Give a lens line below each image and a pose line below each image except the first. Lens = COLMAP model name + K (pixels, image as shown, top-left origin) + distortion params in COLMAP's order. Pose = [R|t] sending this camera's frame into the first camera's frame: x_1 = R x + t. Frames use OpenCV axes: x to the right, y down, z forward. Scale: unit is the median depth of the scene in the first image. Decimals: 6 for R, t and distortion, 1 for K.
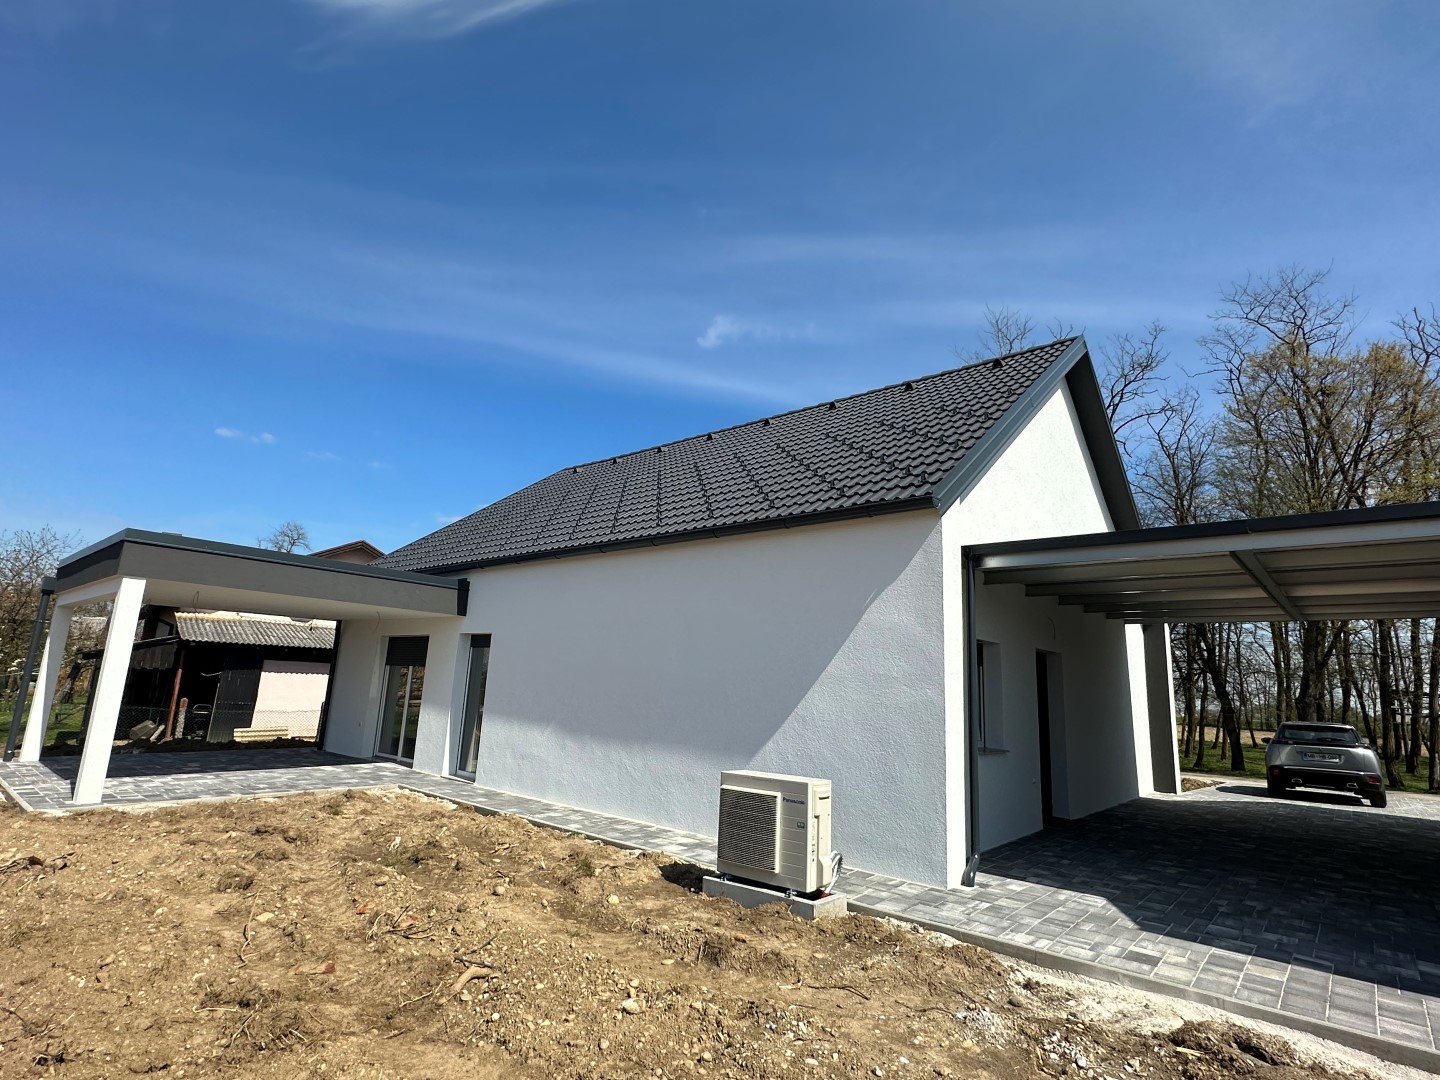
lens RADIAL K [[730.3, 0, 721.4], [0, 730.3, 540.6], [0, 0, 1]] dist [-0.001872, -0.000353]
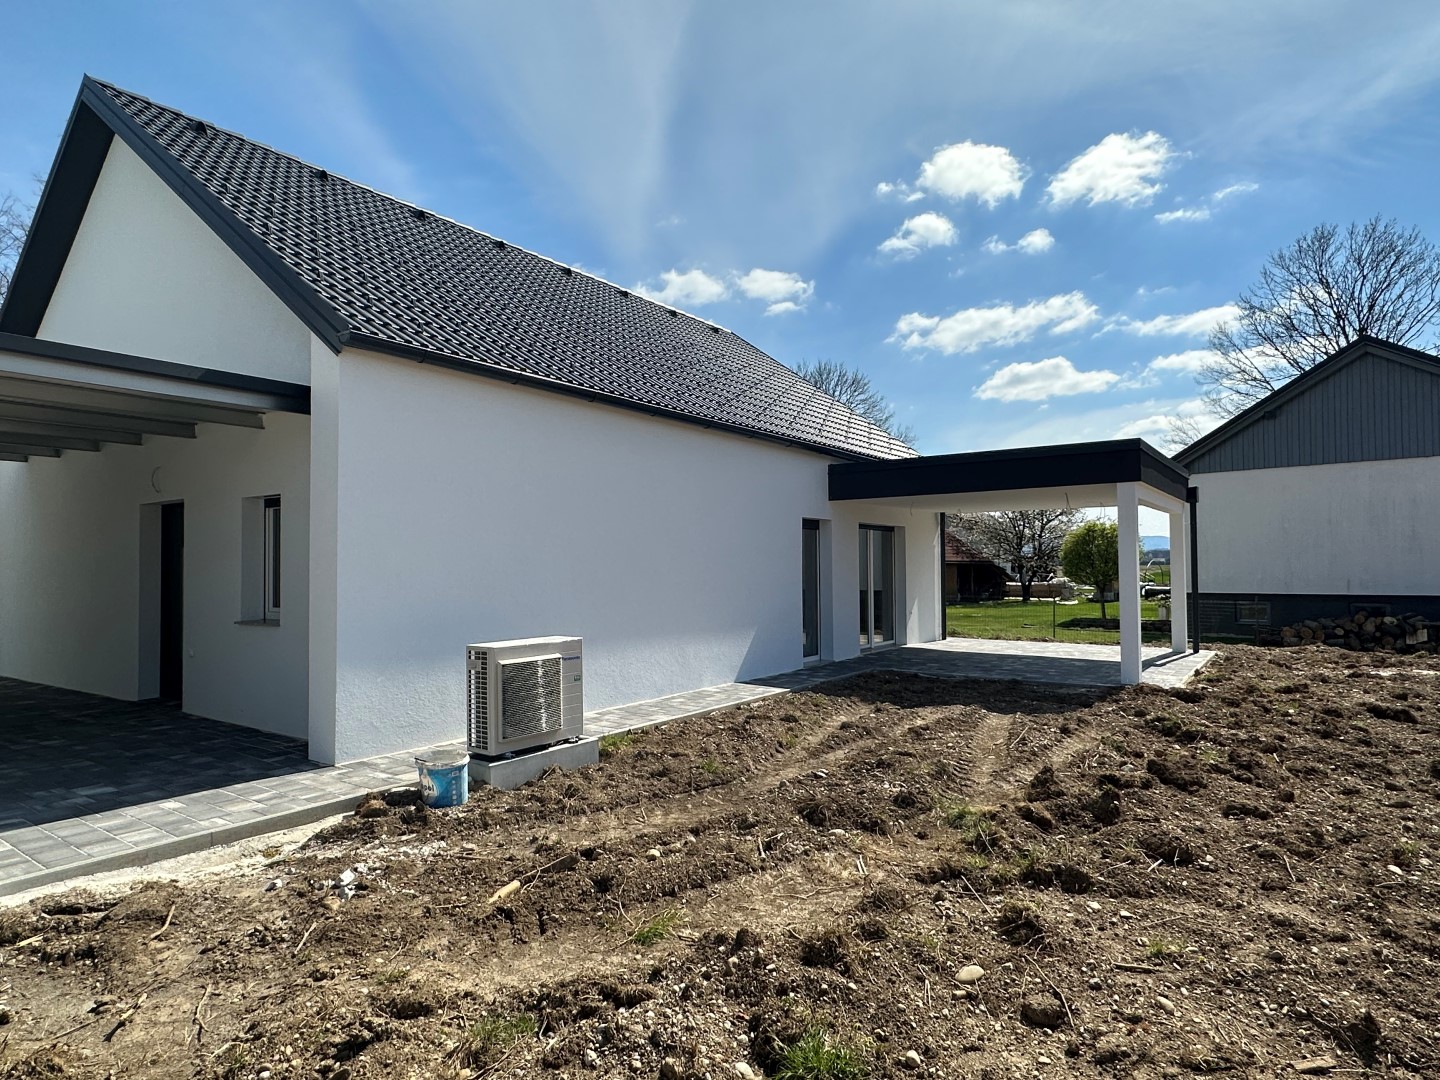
lens RADIAL K [[834.2, 0, 720.4], [0, 834.2, 540.0], [0, 0, 1]] dist [0.001635, 0.000329]
pose [[-0.096105, -0.017141, 0.995224, -0.445862], [-0.194939, 0.980813, -0.001931, 0.056129], [-0.976096, -0.194194, -0.097603, 0.366321]]
